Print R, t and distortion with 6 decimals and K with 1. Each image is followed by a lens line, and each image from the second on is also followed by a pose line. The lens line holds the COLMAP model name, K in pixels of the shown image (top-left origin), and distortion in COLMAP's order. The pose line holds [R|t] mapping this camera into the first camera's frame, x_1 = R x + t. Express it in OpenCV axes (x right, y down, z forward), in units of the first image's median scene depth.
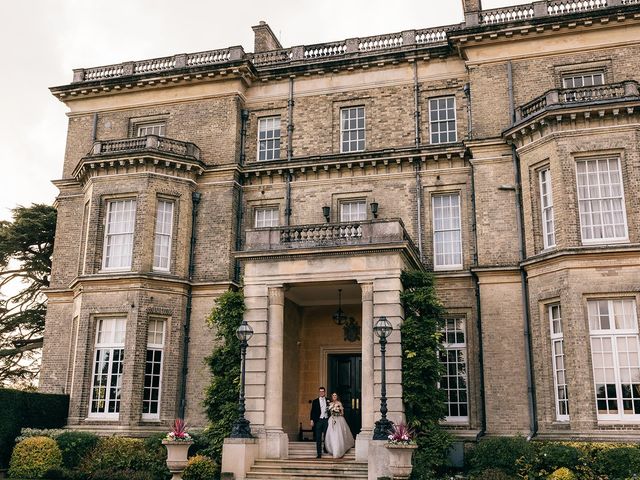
lens RADIAL K [[717.8, 0, 320.0], [0, 717.8, 240.0], [0, 0, 1]] dist [0.013301, -0.002460]
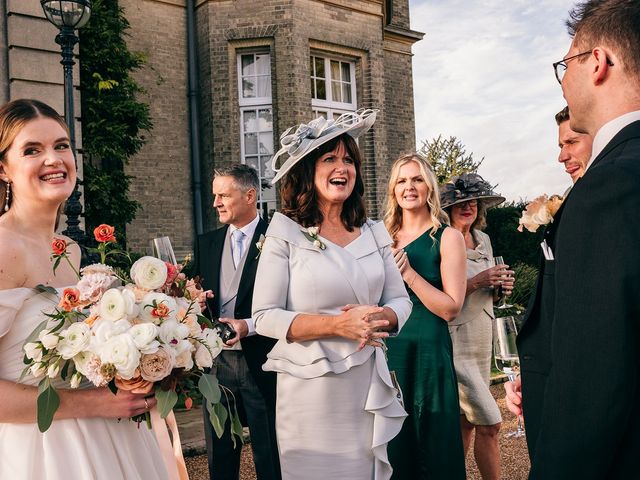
lens RADIAL K [[689.6, 0, 320.0], [0, 689.6, 240.0], [0, 0, 1]] dist [-0.036072, 0.021627]
pose [[0.570906, -0.019809, 0.820777, -0.122452], [-0.167536, 0.975863, 0.140084, 0.147667], [-0.803740, -0.217485, 0.553807, 0.558994]]
